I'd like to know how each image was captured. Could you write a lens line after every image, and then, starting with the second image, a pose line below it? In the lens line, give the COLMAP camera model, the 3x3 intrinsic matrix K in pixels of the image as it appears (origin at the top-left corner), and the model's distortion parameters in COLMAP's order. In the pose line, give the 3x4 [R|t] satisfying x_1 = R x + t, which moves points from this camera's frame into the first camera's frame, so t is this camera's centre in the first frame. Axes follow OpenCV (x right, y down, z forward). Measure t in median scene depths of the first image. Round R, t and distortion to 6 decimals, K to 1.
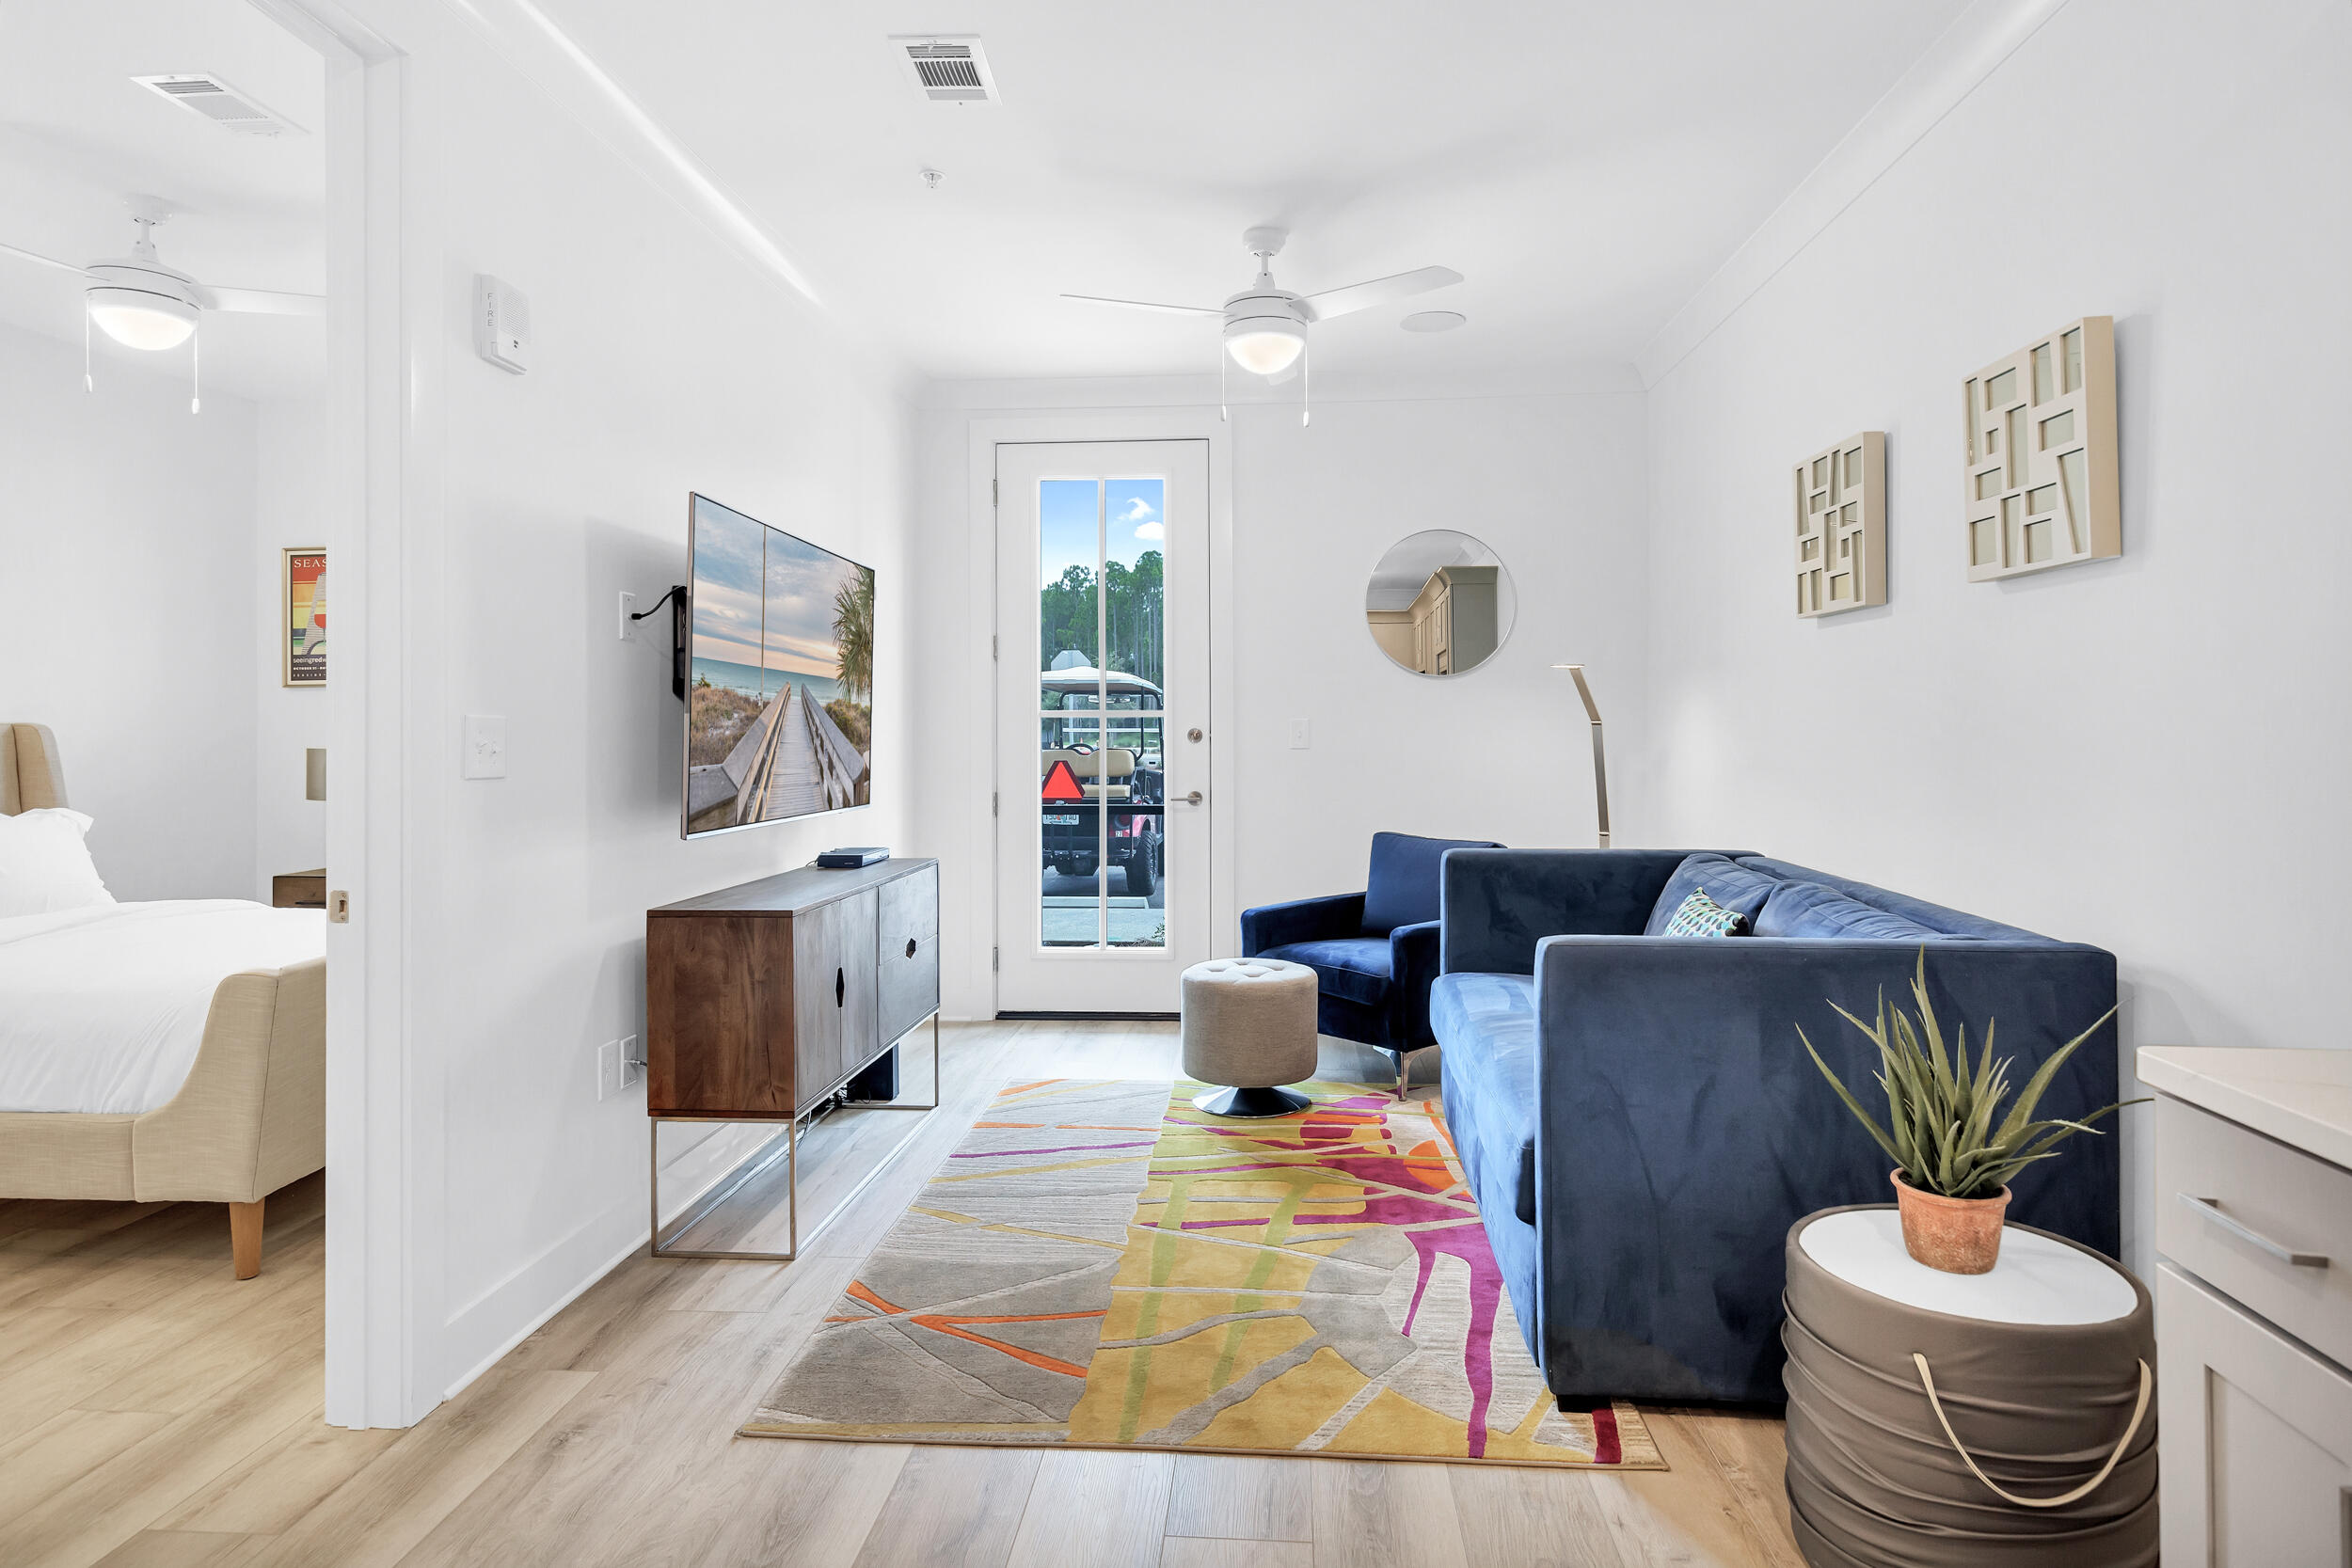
lens RADIAL K [[1312.8, 0, 1174.4], [0, 1312.8, 718.9], [0, 0, 1]] dist [0.001787, 0.000148]
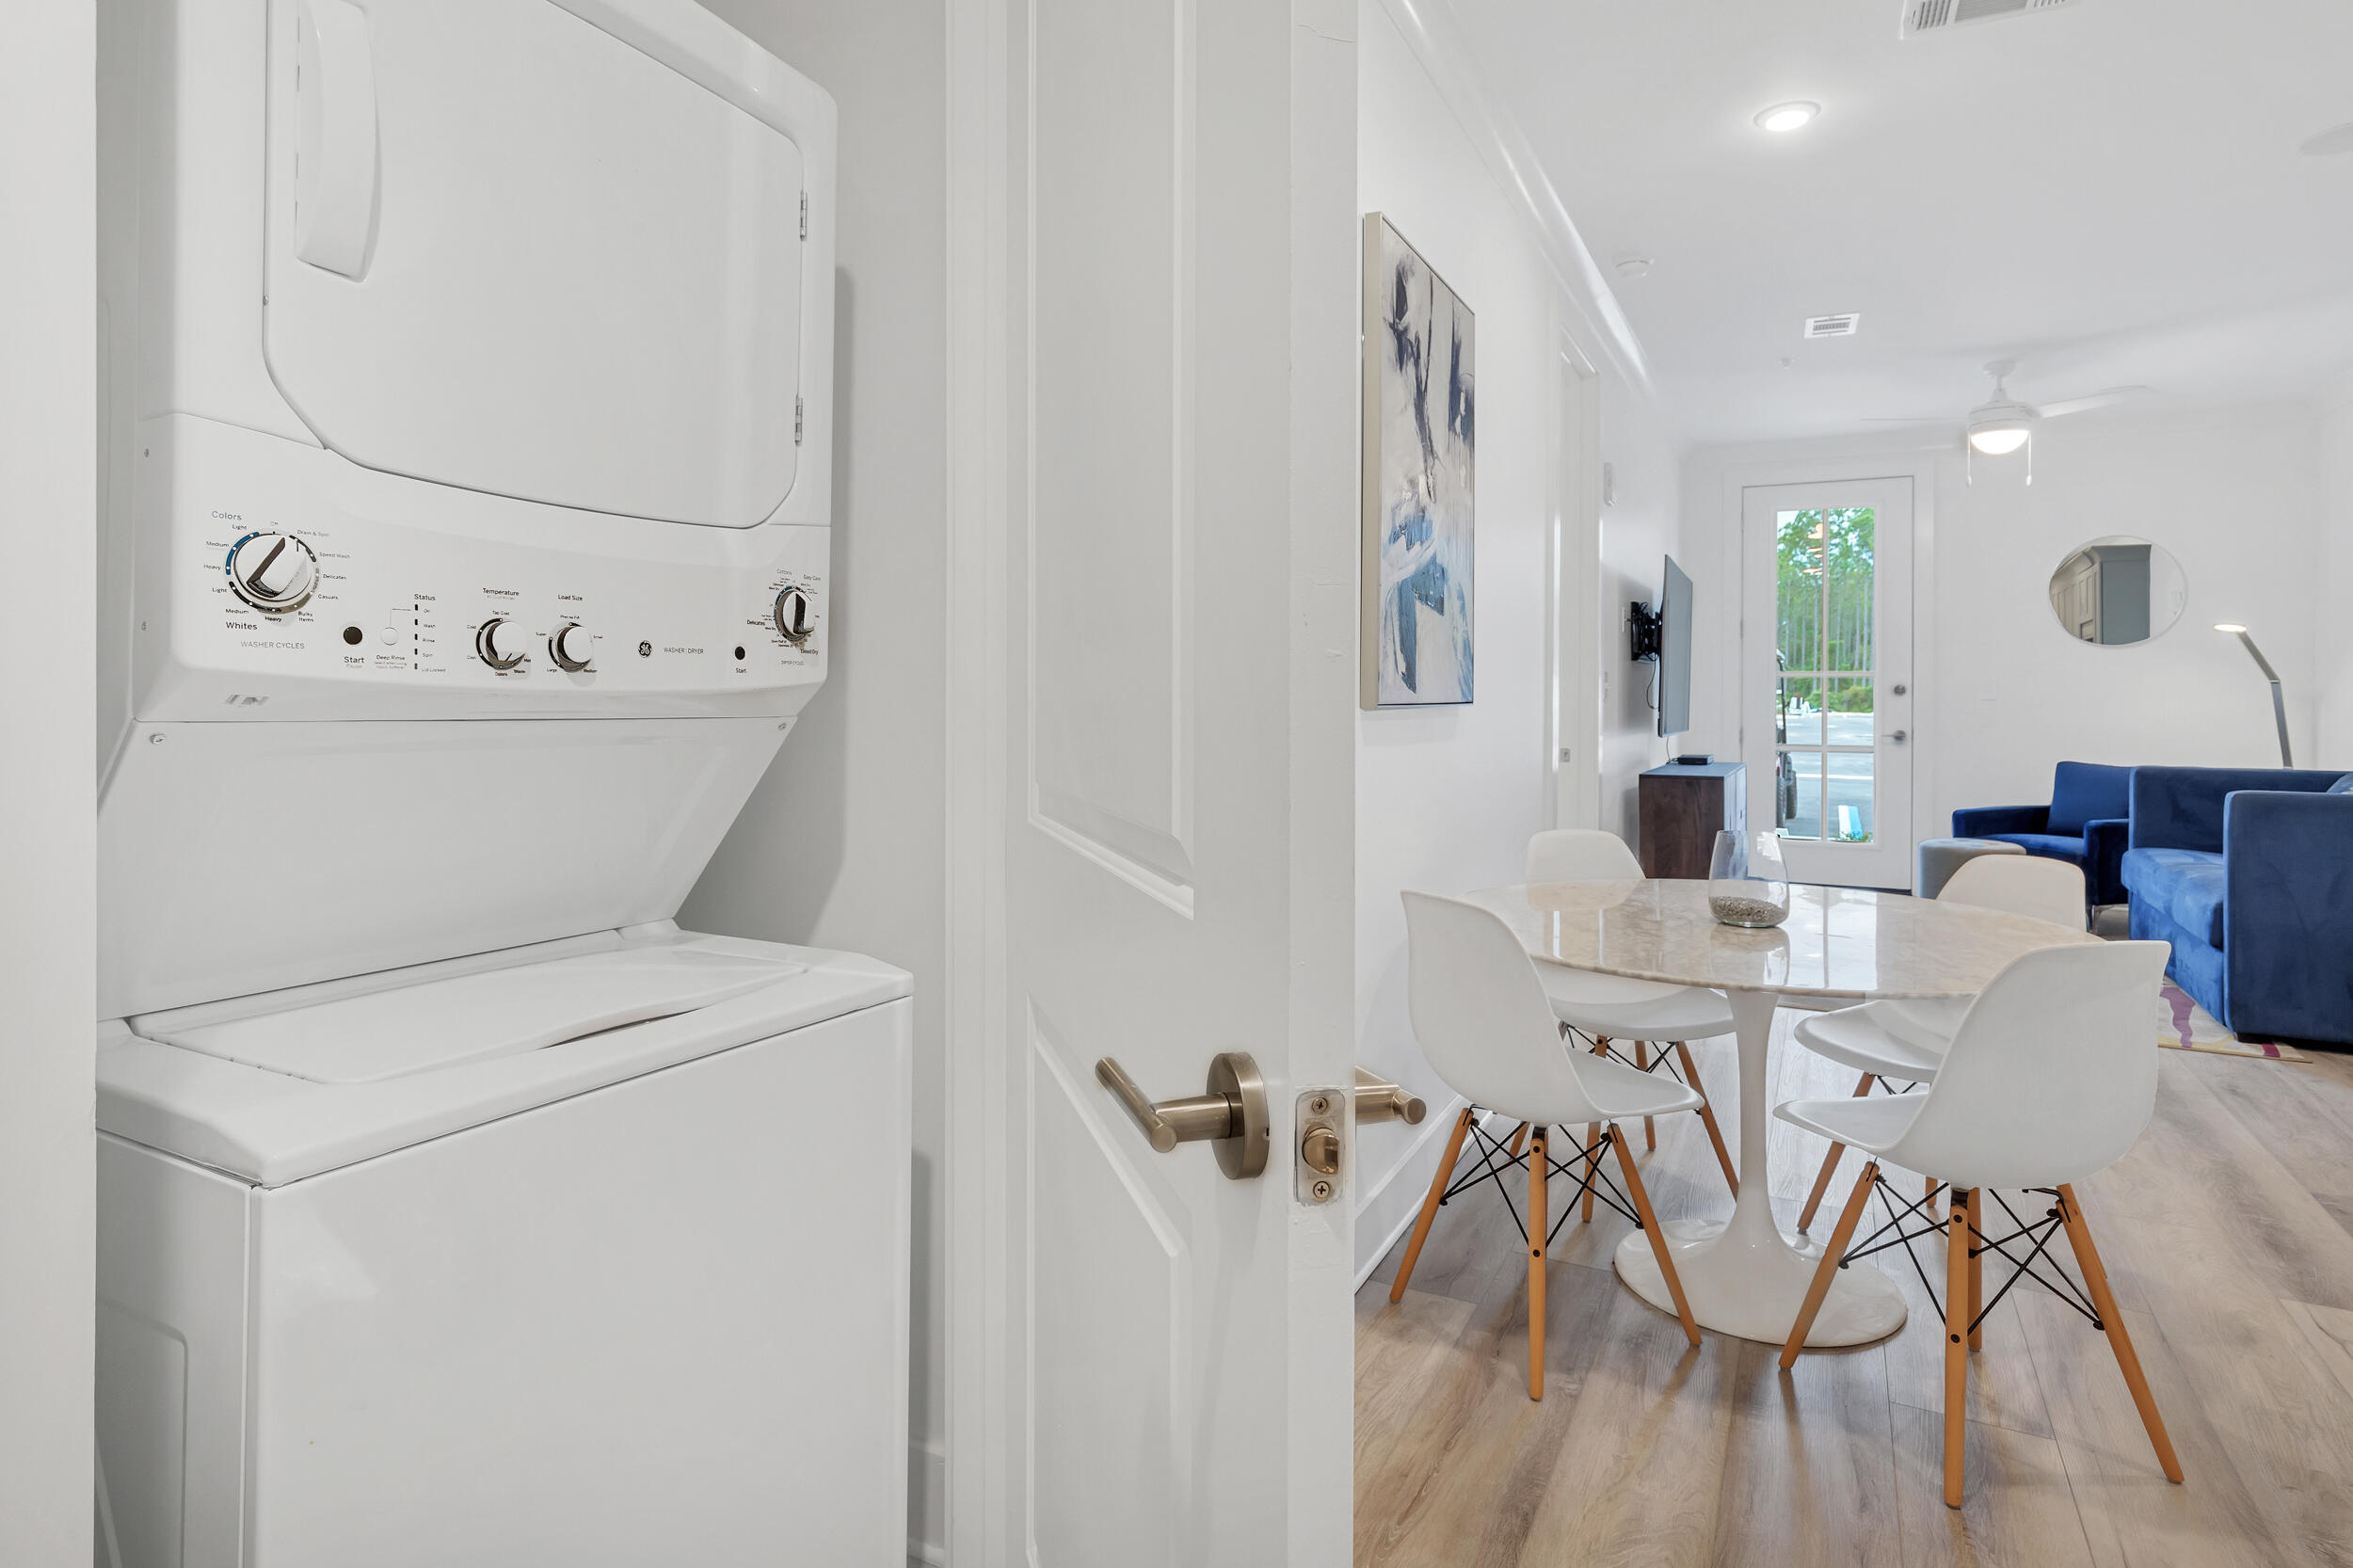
lens RADIAL K [[1256.1, 0, 1176.1], [0, 1256.1, 695.6], [0, 0, 1]] dist [0.002332, 0.000743]
pose [[0.921669, 0.008427, -0.387885, -0.264527], [-0.004939, 0.999938, 0.009990, 0.013829], [0.387945, -0.007292, 0.921654, -0.796685]]
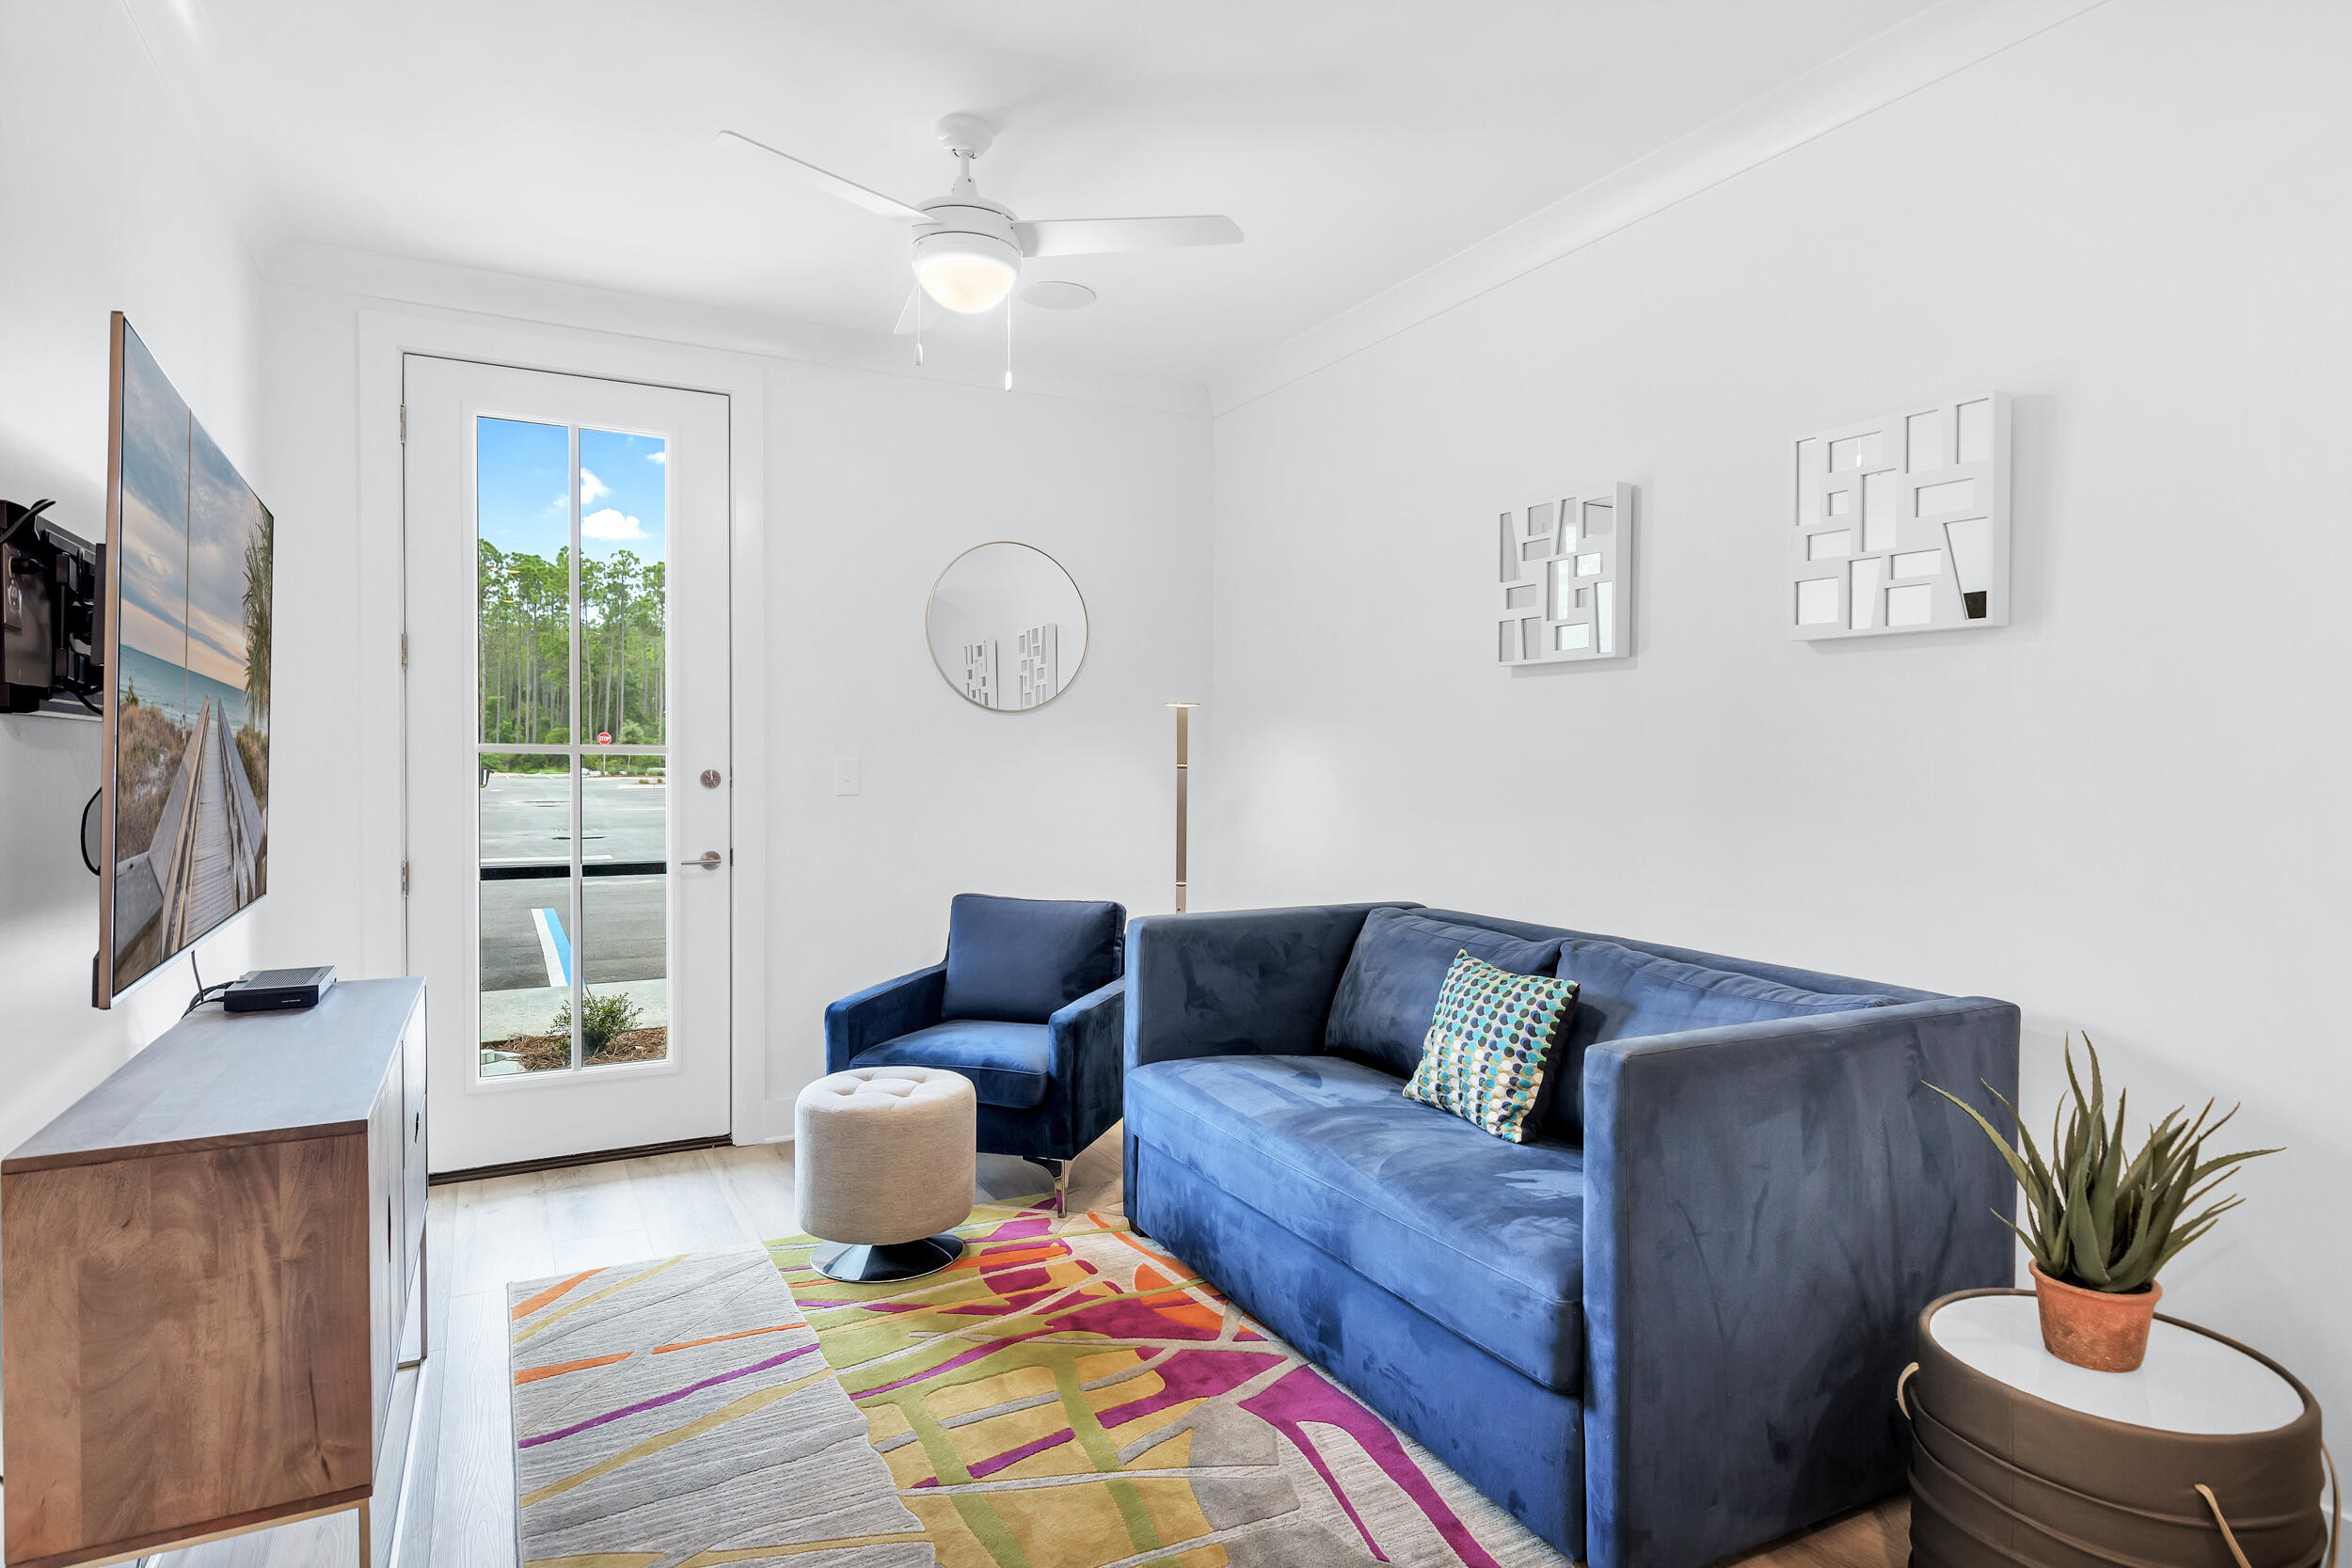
lens RADIAL K [[1313.6, 0, 1201.6], [0, 1313.6, 780.1], [0, 0, 1]] dist [0.002965, -0.000207]
pose [[0.837125, -0.000378, 0.547012, -0.249885], [-0.012981, 0.999704, 0.020557, -0.009086], [-0.546858, -0.024309, 0.836872, 0.297767]]
